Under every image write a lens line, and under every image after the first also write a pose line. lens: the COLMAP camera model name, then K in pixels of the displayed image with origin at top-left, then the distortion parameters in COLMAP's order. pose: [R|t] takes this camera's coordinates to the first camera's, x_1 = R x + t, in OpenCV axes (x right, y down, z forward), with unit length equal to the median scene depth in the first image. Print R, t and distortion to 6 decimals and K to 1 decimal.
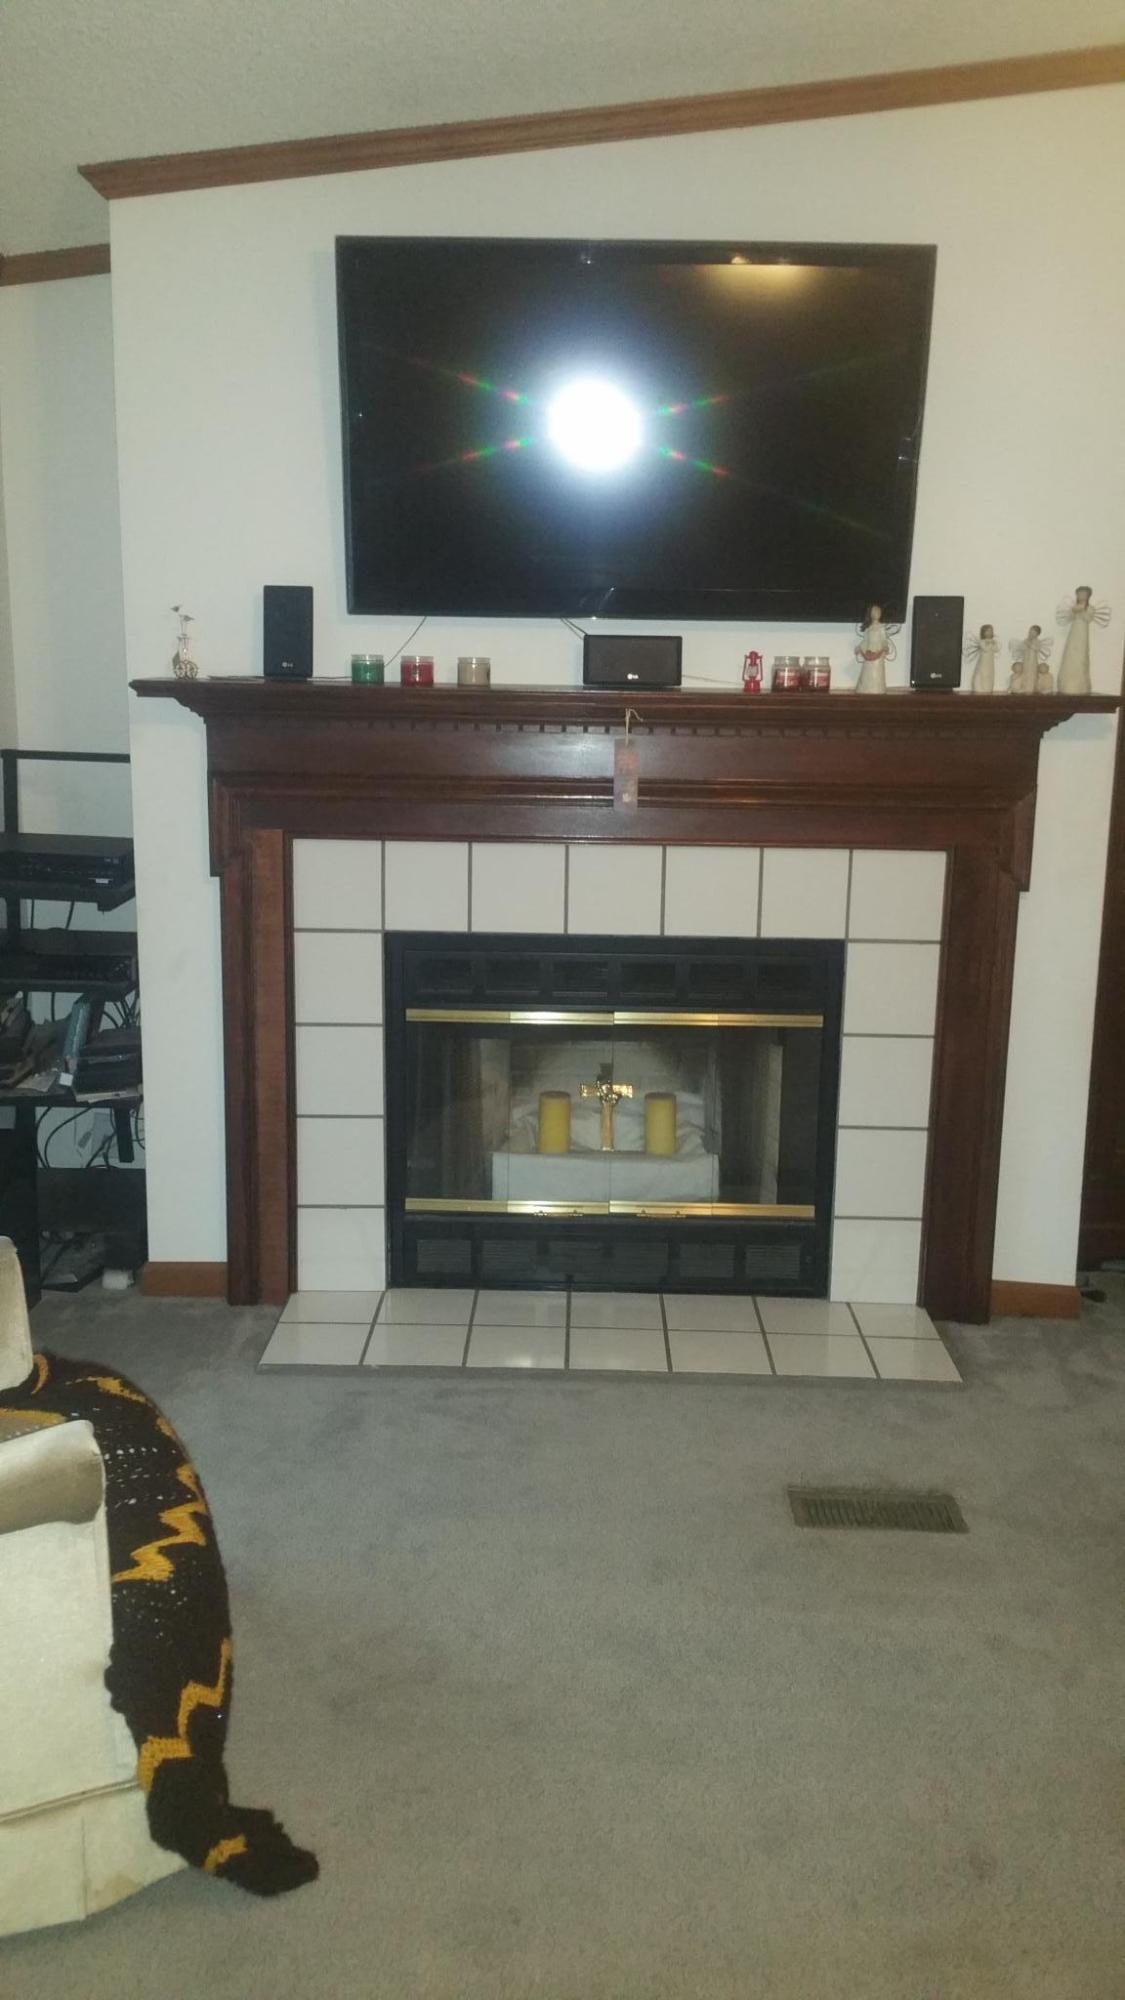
lens RADIAL K [[1679.6, 0, 572.4], [0, 1679.6, 974.6], [0, 0, 1]] dist [0.107404, -0.119620]
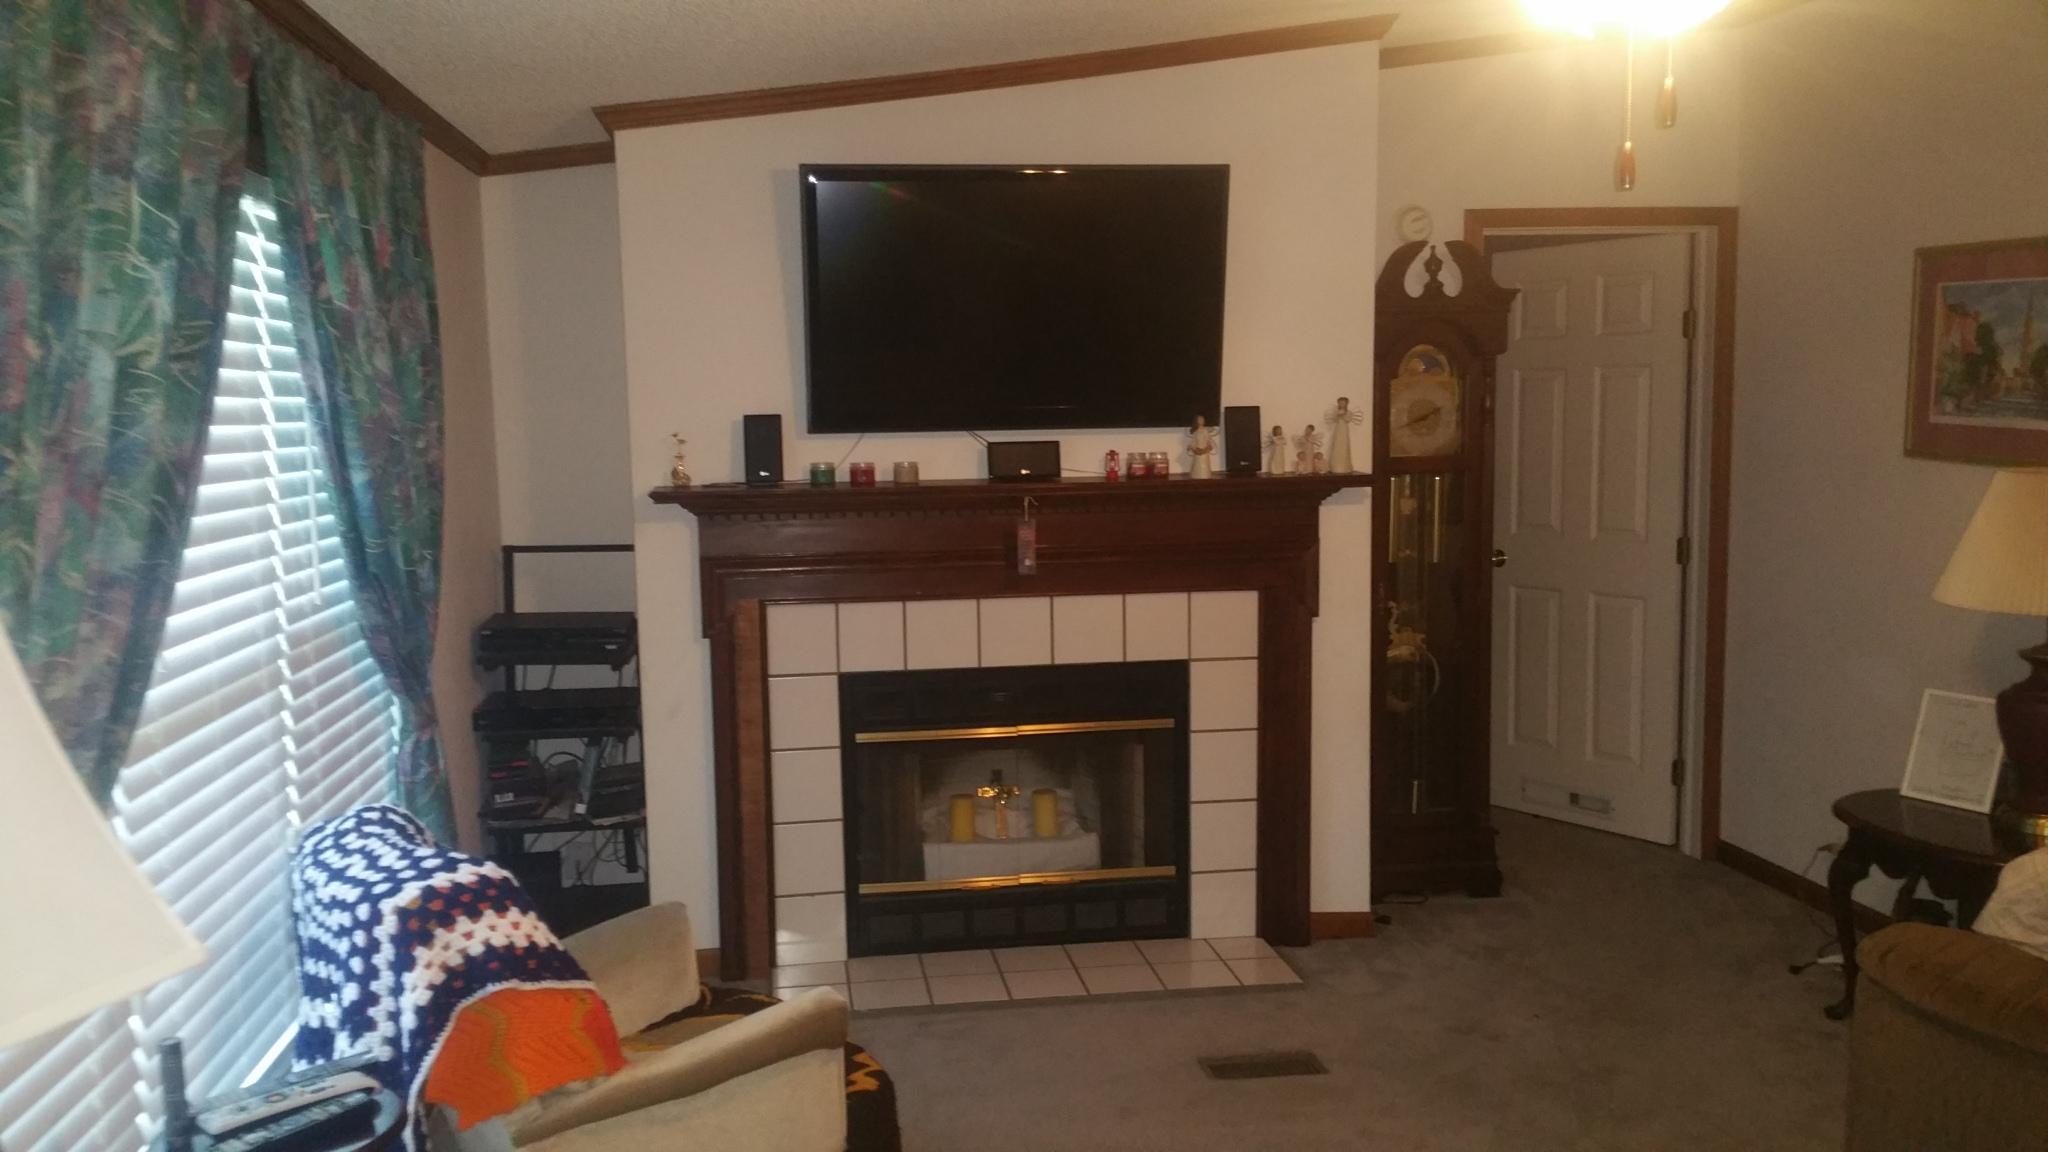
lens RADIAL K [[1719.9, 0, 1035.6], [0, 1719.9, 580.9], [0, 0, 1]] dist [0.107404, -0.119620]
pose [[0.986491, -0.048873, 0.156352, -0.166594], [0.060628, 0.995609, -0.071318, 0.006975], [-0.152180, 0.079834, 0.985123, -0.324698]]
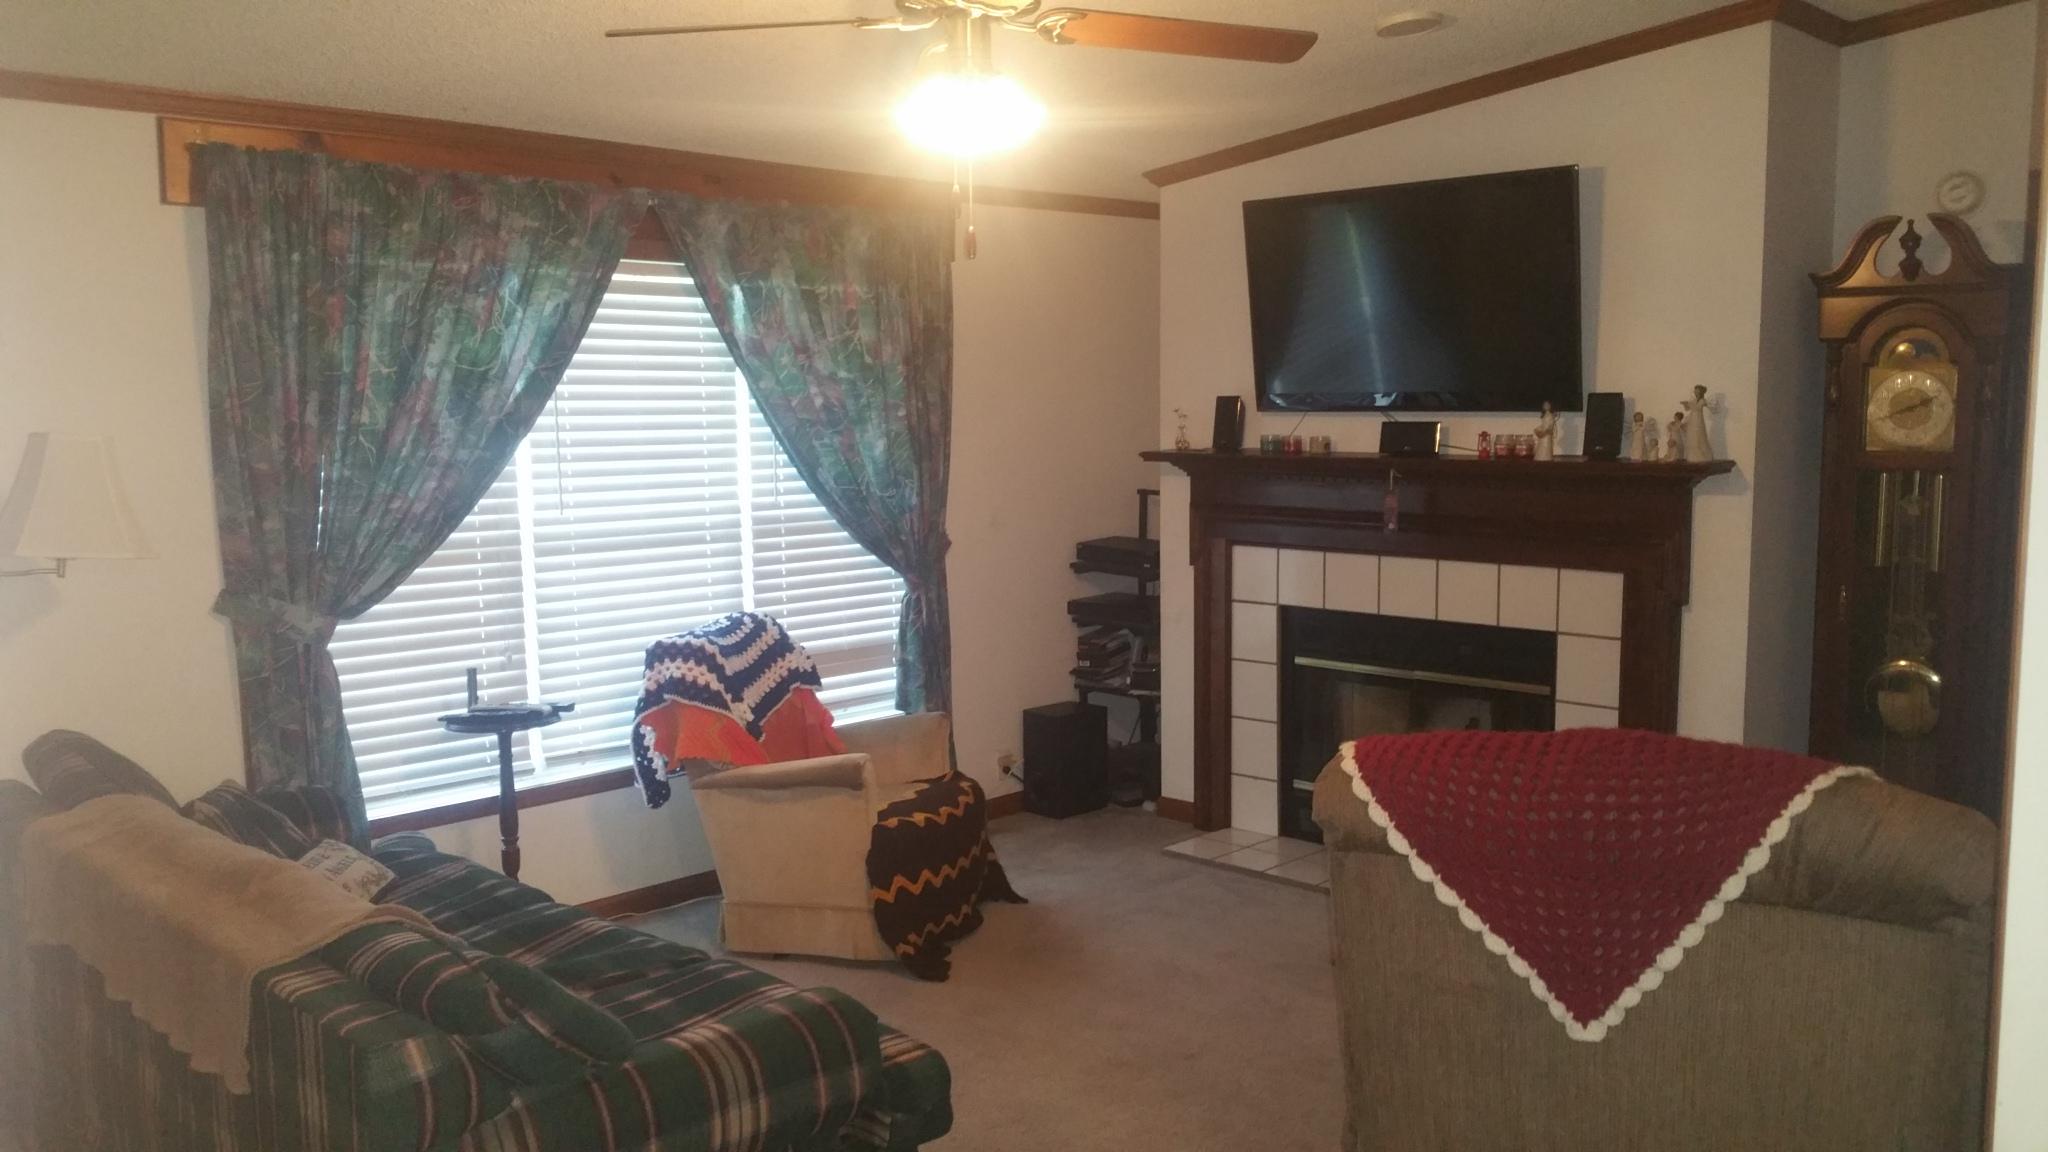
lens RADIAL K [[1719.9, 0, 1014.3], [0, 1719.9, 575.5], [0, 0, 1]] dist [0.107404, -0.119620]
pose [[0.733306, 0.052220, -0.677890, 0.816443], [-0.108699, 0.993226, -0.041073, 0.041499], [0.671153, 0.103805, 0.734015, -0.375350]]
